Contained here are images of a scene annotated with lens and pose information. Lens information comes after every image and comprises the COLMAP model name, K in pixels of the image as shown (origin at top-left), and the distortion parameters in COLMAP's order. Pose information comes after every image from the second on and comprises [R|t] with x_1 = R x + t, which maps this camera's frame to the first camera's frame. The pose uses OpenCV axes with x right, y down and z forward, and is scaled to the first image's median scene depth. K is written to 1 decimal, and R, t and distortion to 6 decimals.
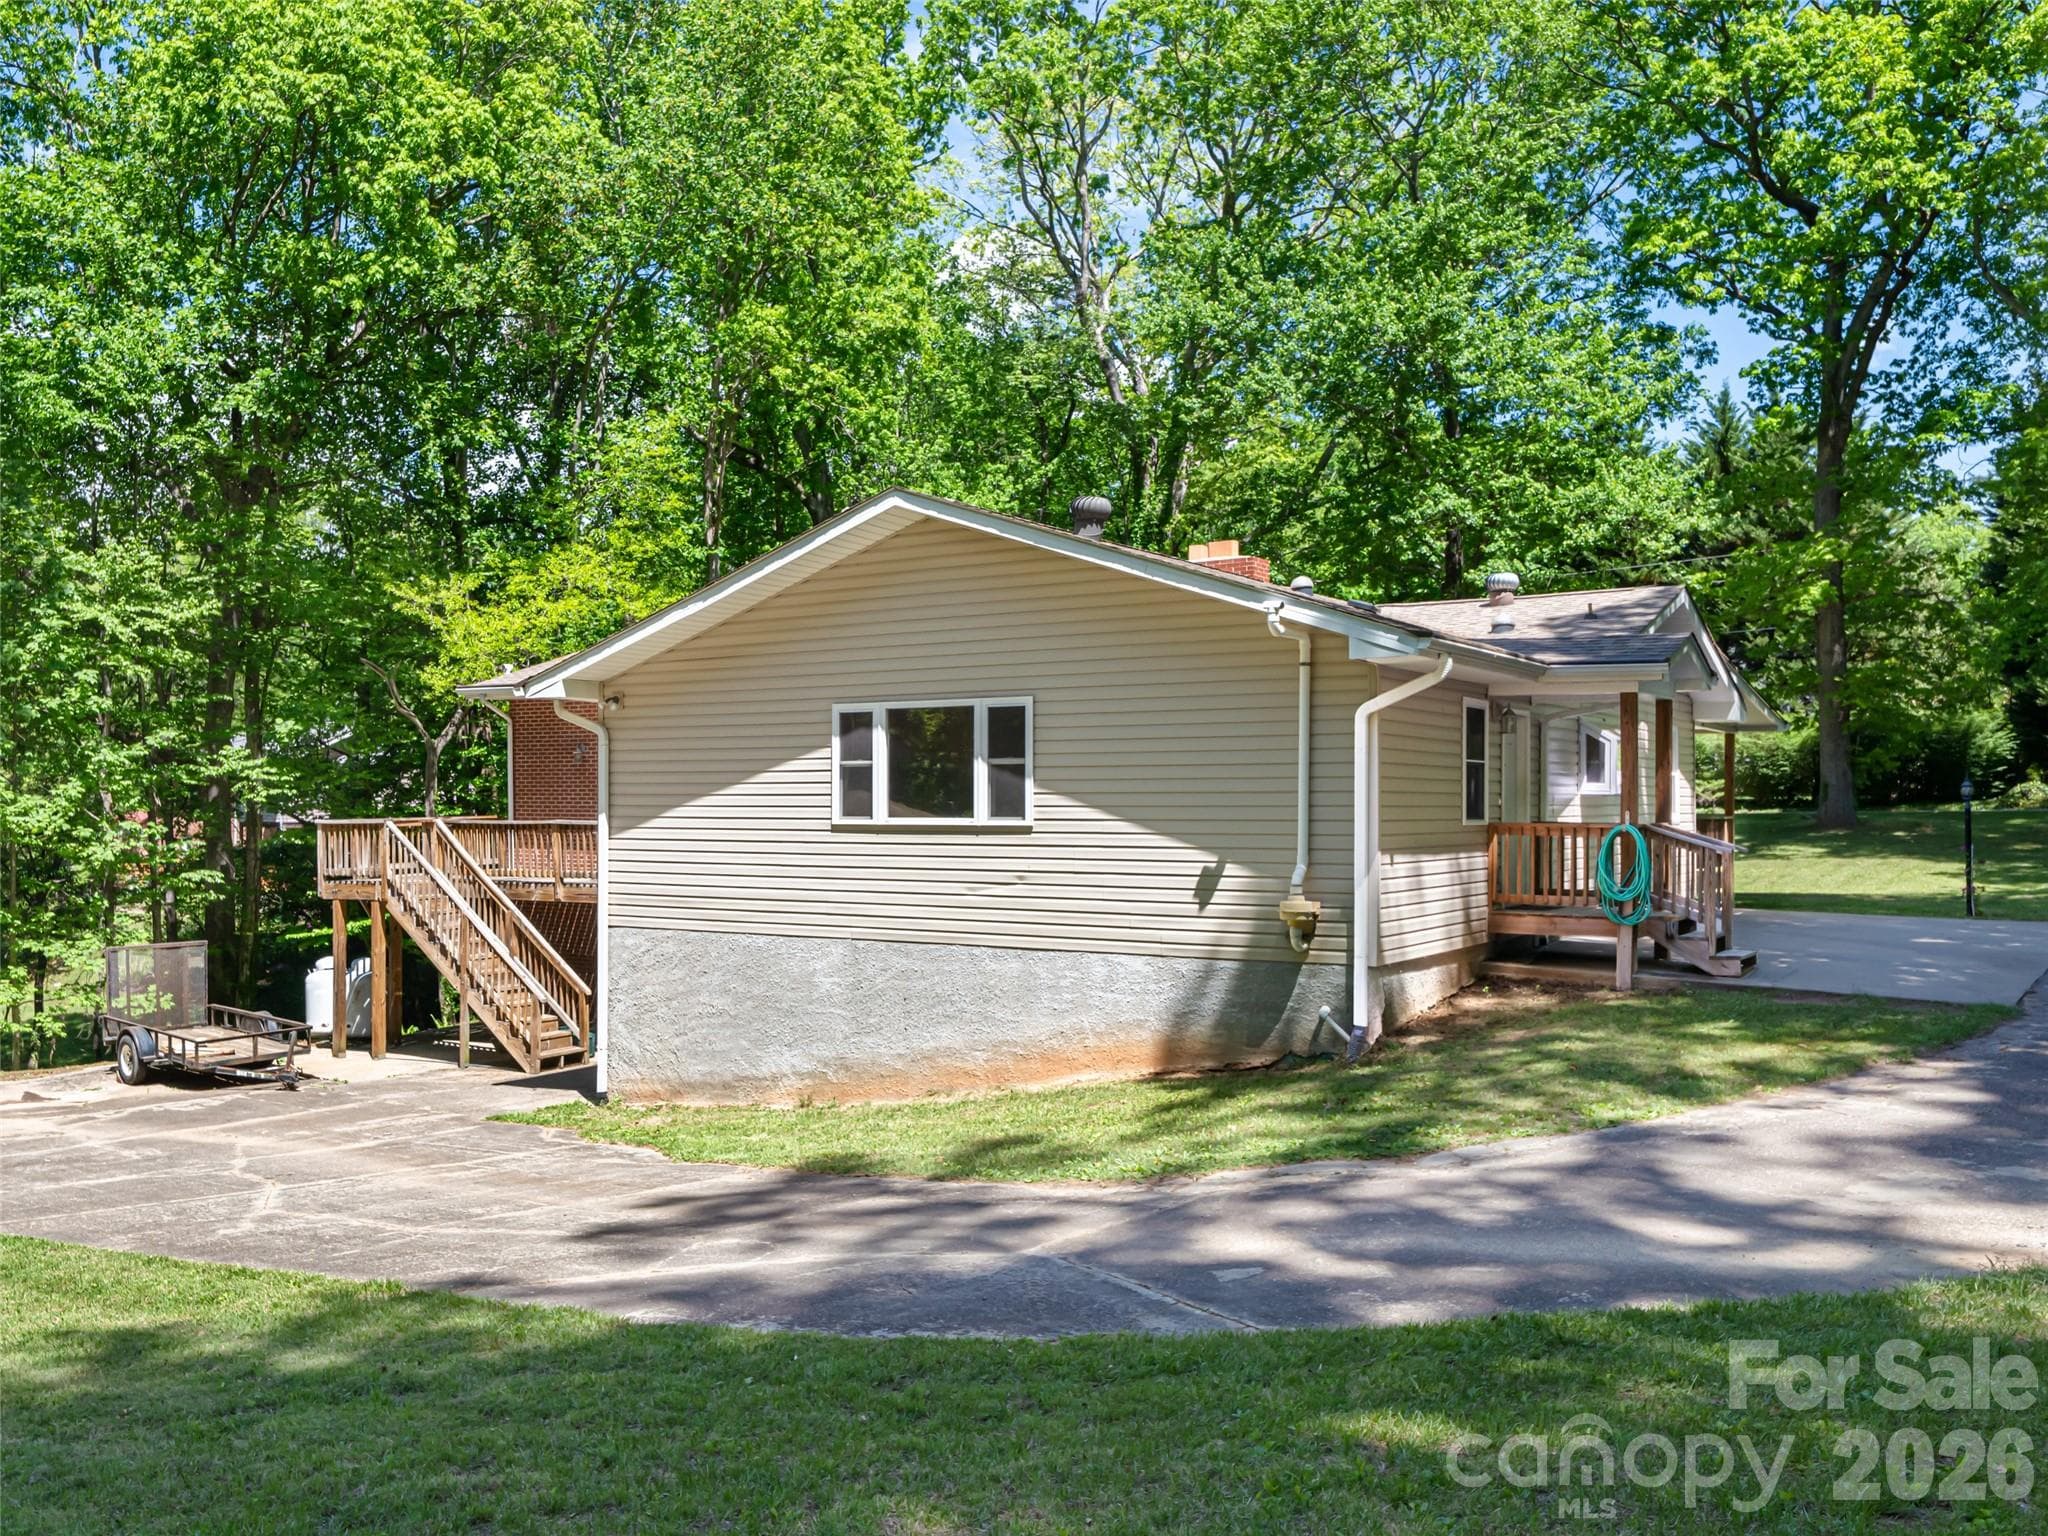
lens RADIAL K [[1664.2, 0, 1024.0], [0, 1664.2, 768.0], [0, 0, 1]] dist [-0.006259, -0.000101]
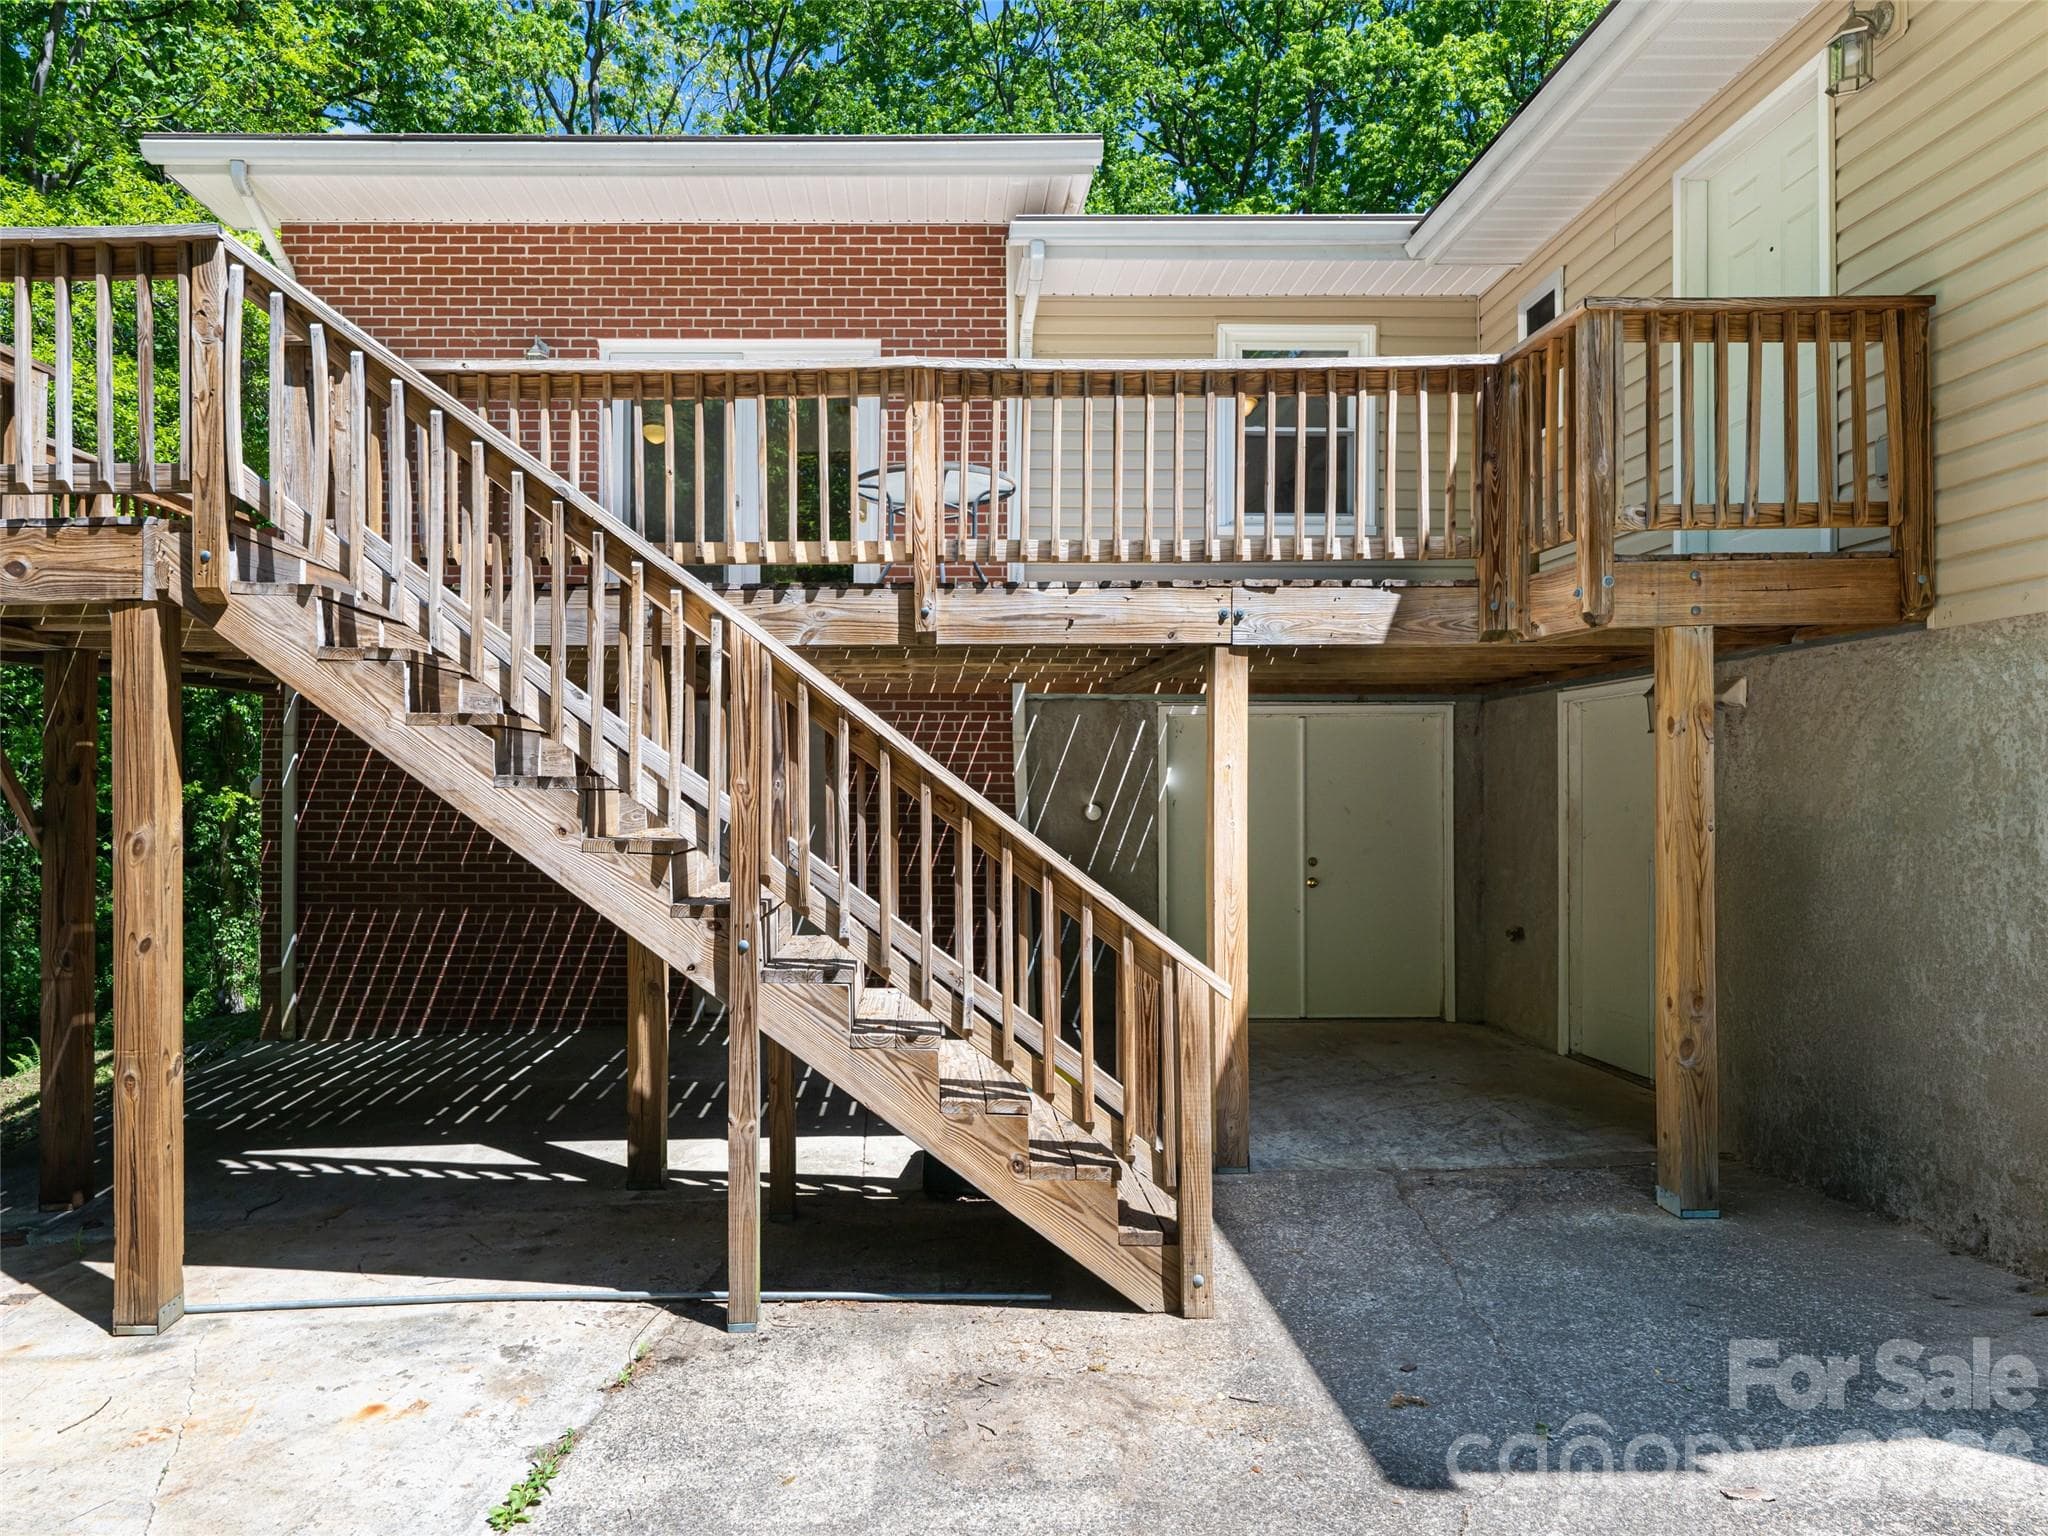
lens RADIAL K [[1531.0, 0, 1024.0], [0, 1531.0, 768.0], [0, 0, 1]] dist [0.002783, -0.000266]
pose [[0.848782, -0.001084, 0.528741, -0.546124], [-0.007680, 0.999867, 0.014378, 0.134016], [-0.528687, -0.016265, 0.848661, 1.058332]]
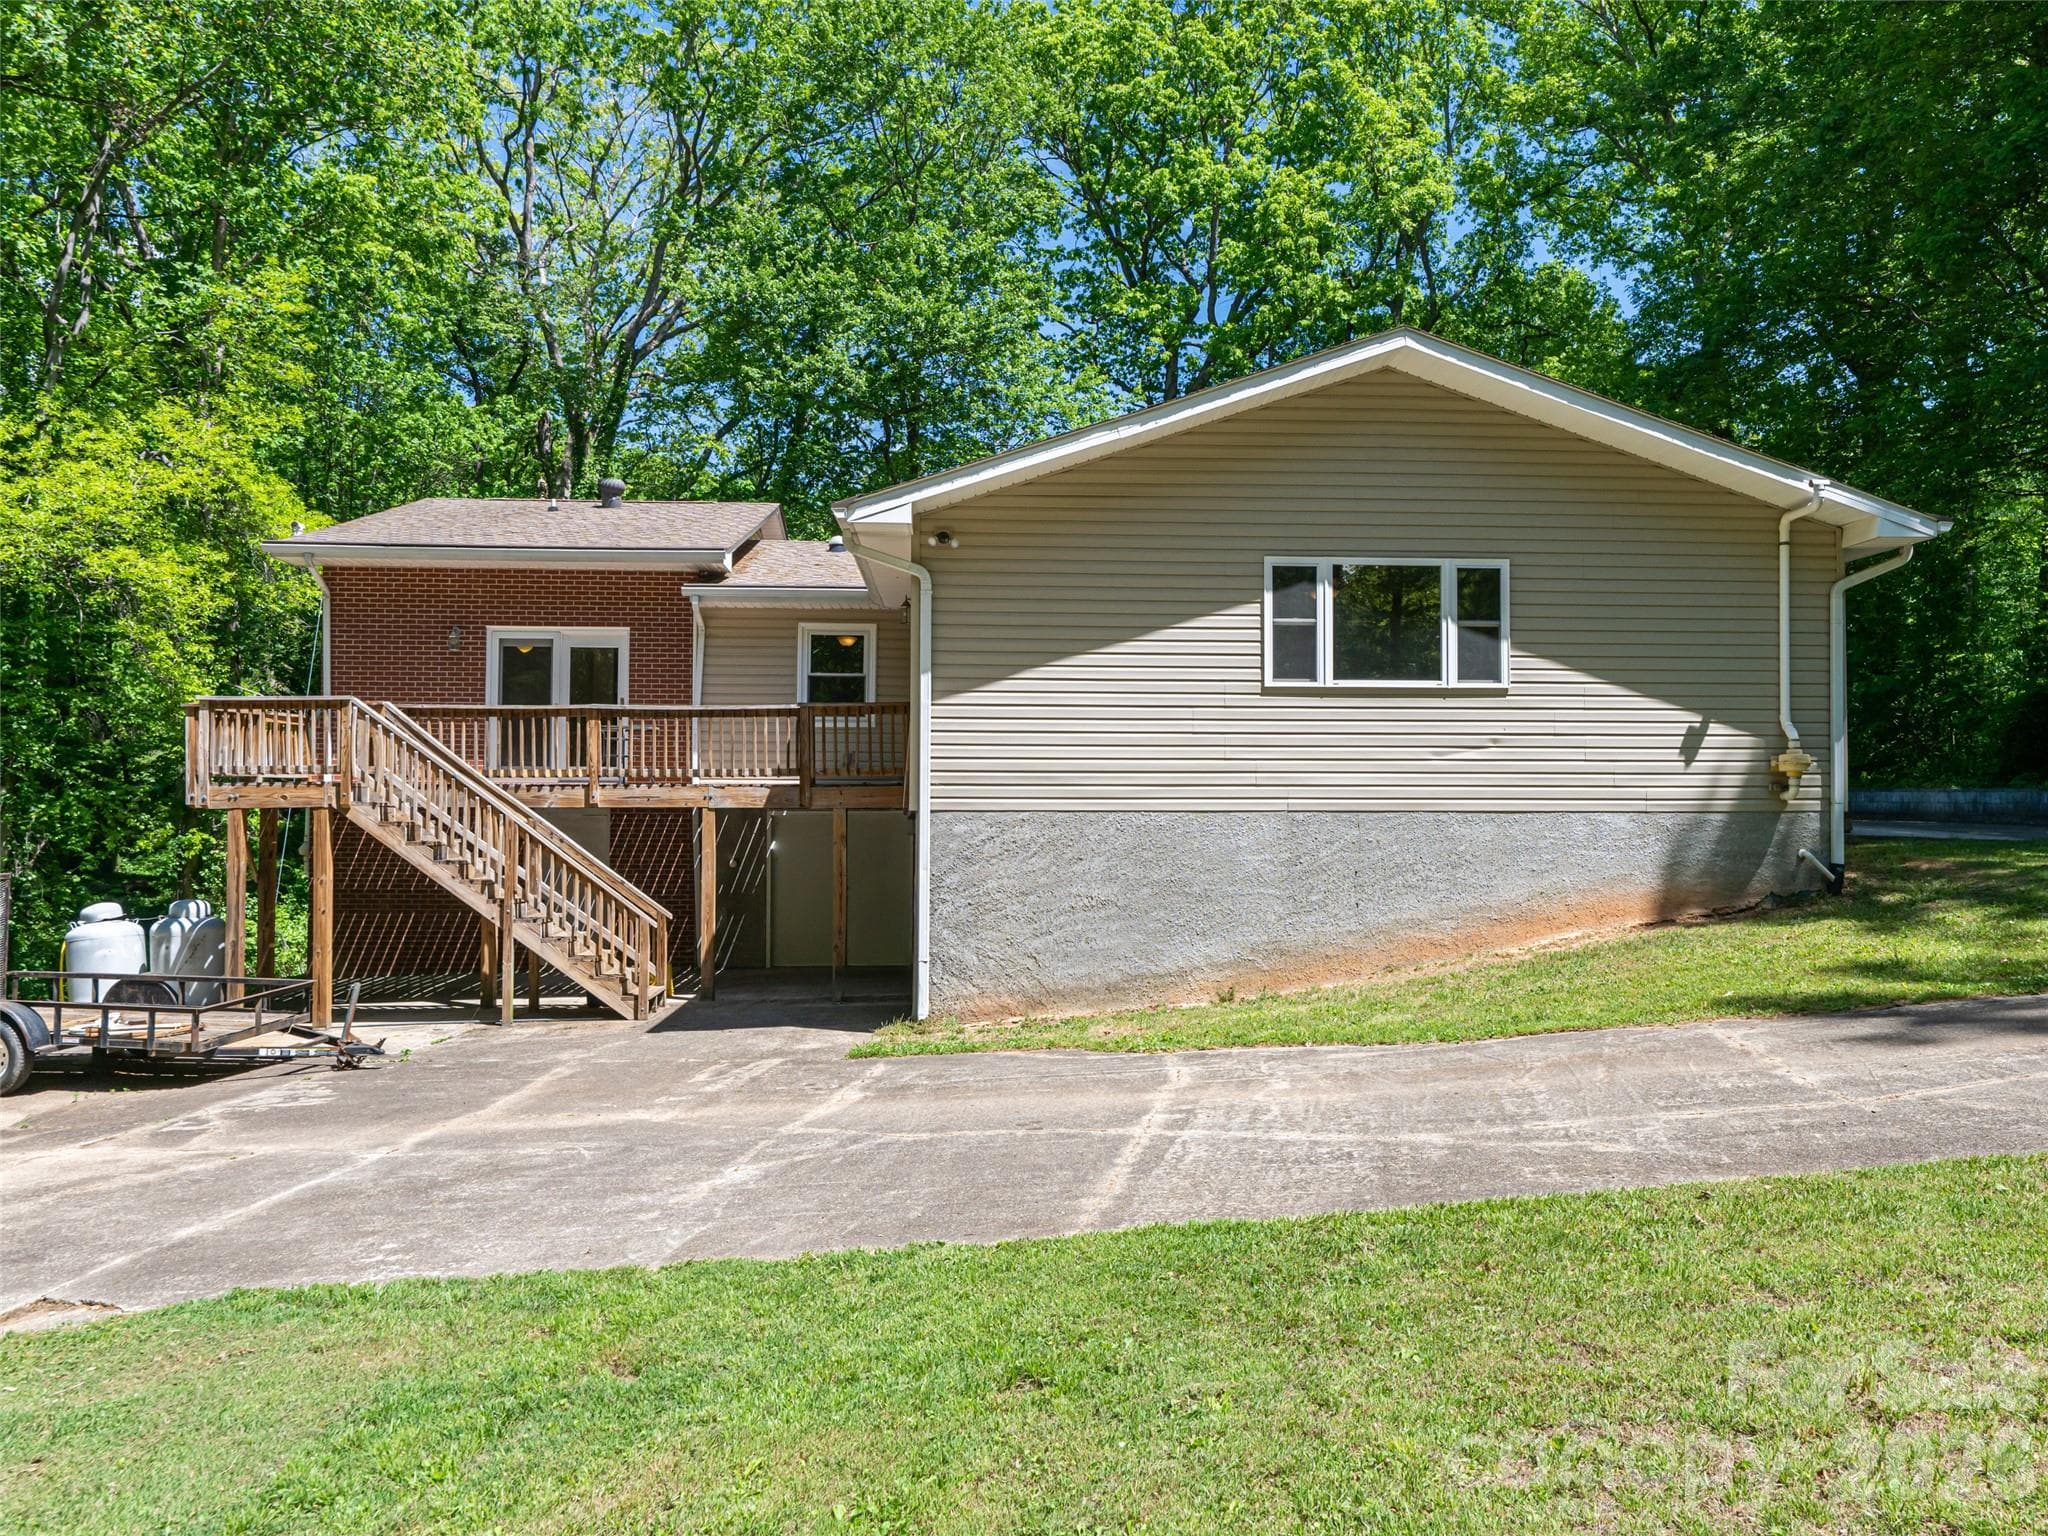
lens RADIAL K [[1423.8, 0, 1024.0], [0, 1423.8, 768.0], [0, 0, 1]] dist [0.003826, 0.002178]
pose [[0.811486, 0.016728, 0.584133, -0.691614], [-0.012060, 0.999857, -0.011879, 0.090958], [-0.584248, 0.002596, 0.811571, 0.450027]]
